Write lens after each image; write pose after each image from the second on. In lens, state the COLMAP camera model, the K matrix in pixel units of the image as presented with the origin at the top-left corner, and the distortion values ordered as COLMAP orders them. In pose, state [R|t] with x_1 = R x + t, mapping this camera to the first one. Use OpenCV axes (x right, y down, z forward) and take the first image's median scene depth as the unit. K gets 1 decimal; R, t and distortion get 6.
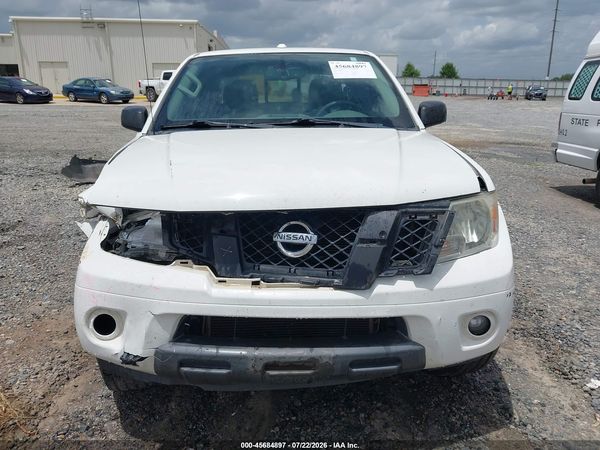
lens RADIAL K [[472.7, 0, 301.6], [0, 472.7, 226.4], [0, 0, 1]] dist [0.031910, -0.039832]
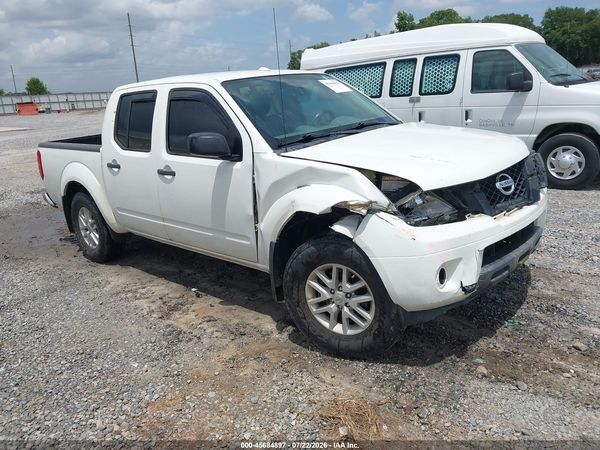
lens RADIAL K [[472.7, 0, 300.8], [0, 472.7, 224.1], [0, 0, 1]] dist [0.031910, -0.039832]
pose [[0.693799, -0.246350, 0.676724, -1.173008], [0.265679, 0.960947, 0.077433, -0.111473], [-0.669371, 0.126069, 0.732154, 0.188284]]
